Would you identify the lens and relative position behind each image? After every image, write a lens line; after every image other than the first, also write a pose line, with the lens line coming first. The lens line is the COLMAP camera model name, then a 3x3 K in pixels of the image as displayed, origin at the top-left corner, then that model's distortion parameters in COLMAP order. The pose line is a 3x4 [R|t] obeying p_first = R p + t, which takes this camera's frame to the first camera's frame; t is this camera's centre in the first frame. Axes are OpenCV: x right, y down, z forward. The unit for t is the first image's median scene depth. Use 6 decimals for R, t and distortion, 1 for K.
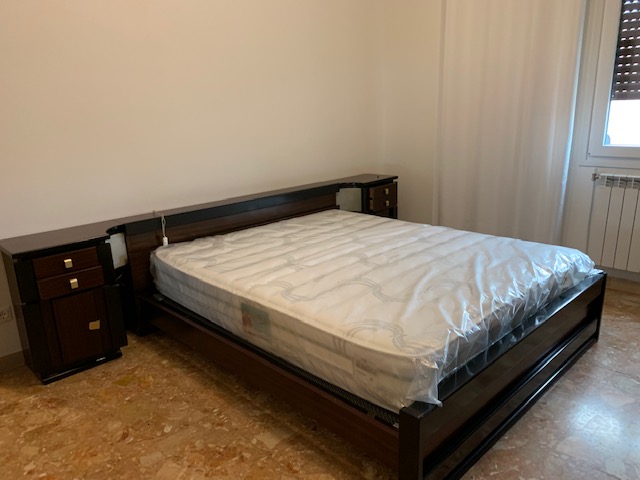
lens RADIAL K [[483.3, 0, 320.5], [0, 483.3, 239.4], [0, 0, 1]] dist [0.011906, -0.000814]
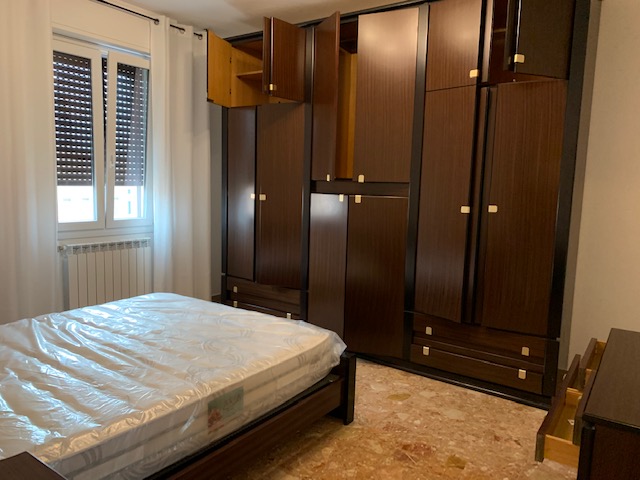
lens RADIAL K [[483.3, 0, 320.2], [0, 483.3, 241.7], [0, 0, 1]] dist [0.011906, -0.000814]
pose [[-0.181710, -0.088418, 0.979369, -1.065949], [0.234091, 0.963428, 0.130411, -0.228031], [-0.955082, 0.252959, -0.154367, 0.873933]]
